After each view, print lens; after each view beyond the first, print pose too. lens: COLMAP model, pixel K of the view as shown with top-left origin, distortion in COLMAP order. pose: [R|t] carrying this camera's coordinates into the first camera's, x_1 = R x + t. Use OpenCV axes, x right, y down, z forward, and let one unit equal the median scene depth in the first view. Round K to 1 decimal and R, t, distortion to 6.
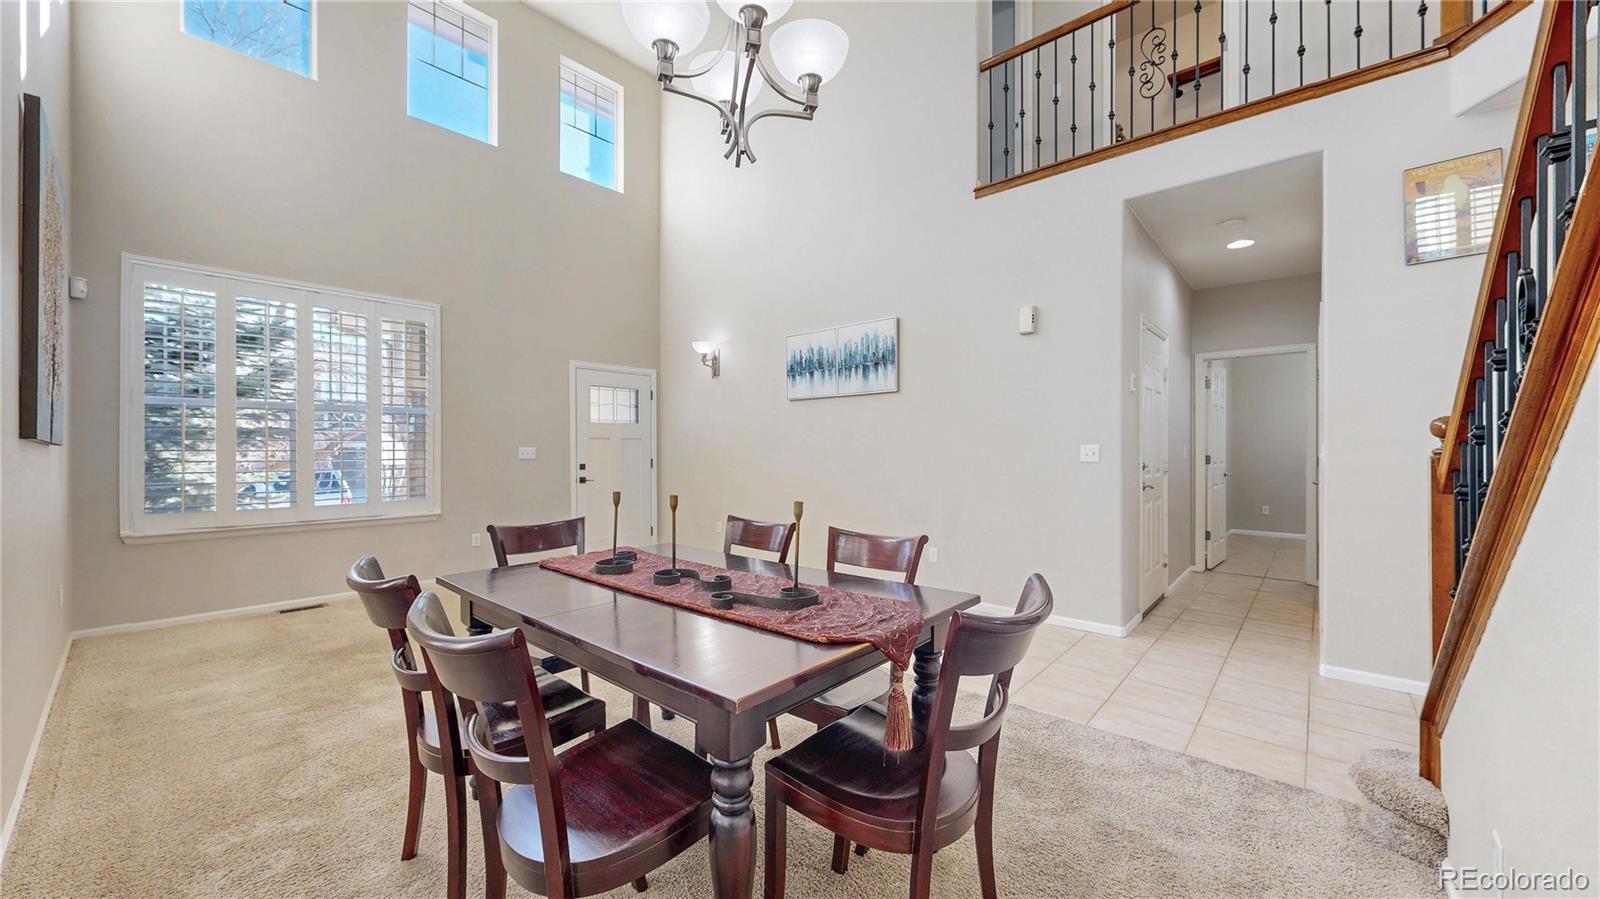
lens RADIAL K [[588.6, 0, 801.8], [0, 588.6, 448.6], [0, 0, 1]] dist [-0.000045, -0.000319]
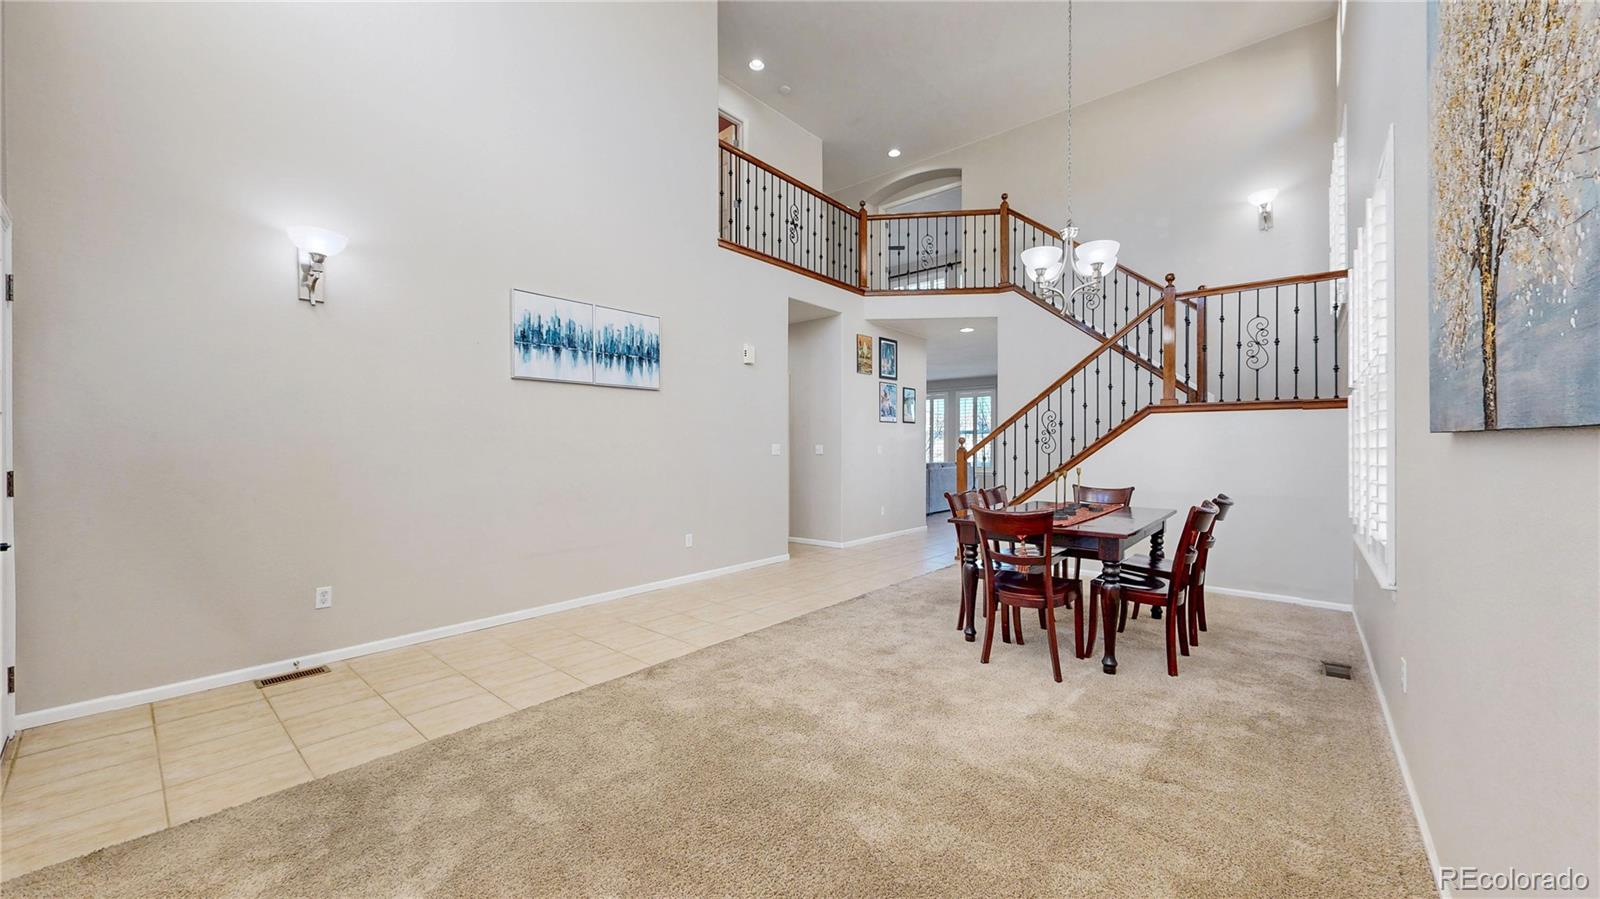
lens RADIAL K [[588.6, 0, 801.4], [0, 588.6, 448.9], [0, 0, 1]] dist [-0.000045, -0.000319]
pose [[-0.013170, 0.000501, 0.999913, -0.819296], [-0.000178, 1.000000, -0.000503, 0.005060], [-0.999913, -0.000185, -0.013170, 0.723677]]
